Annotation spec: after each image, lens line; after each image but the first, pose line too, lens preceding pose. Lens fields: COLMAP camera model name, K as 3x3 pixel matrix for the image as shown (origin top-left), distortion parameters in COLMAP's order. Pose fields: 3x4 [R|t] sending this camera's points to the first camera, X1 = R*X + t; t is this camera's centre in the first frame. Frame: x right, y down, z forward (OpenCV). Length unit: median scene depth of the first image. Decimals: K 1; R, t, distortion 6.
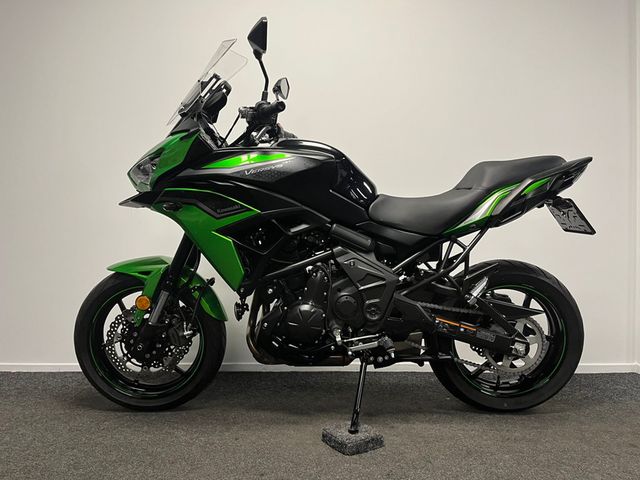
lens RADIAL K [[466.9, 0, 320.3], [0, 466.9, 242.0], [0, 0, 1]] dist [0.007426, 0.002696]
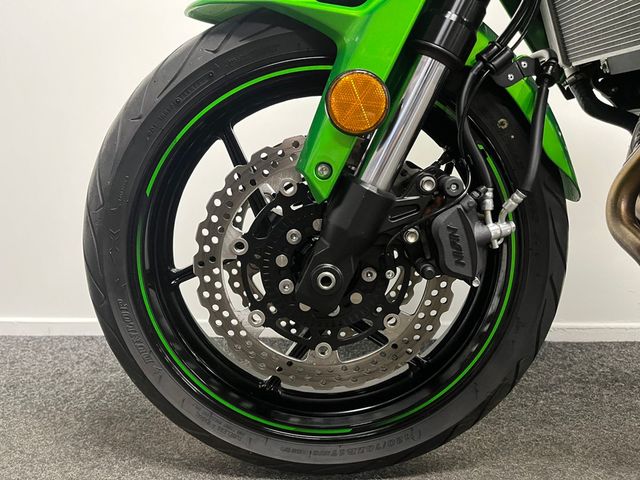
lens RADIAL K [[466.9, 0, 320.3], [0, 466.9, 242.0], [0, 0, 1]] dist [0.007426, 0.002696]
pose [[0.999889, 0.012747, 0.007653, -0.370462], [-0.013479, 0.994412, 0.104701, 0.165623], [-0.006275, -0.104793, 0.994474, 0.690874]]
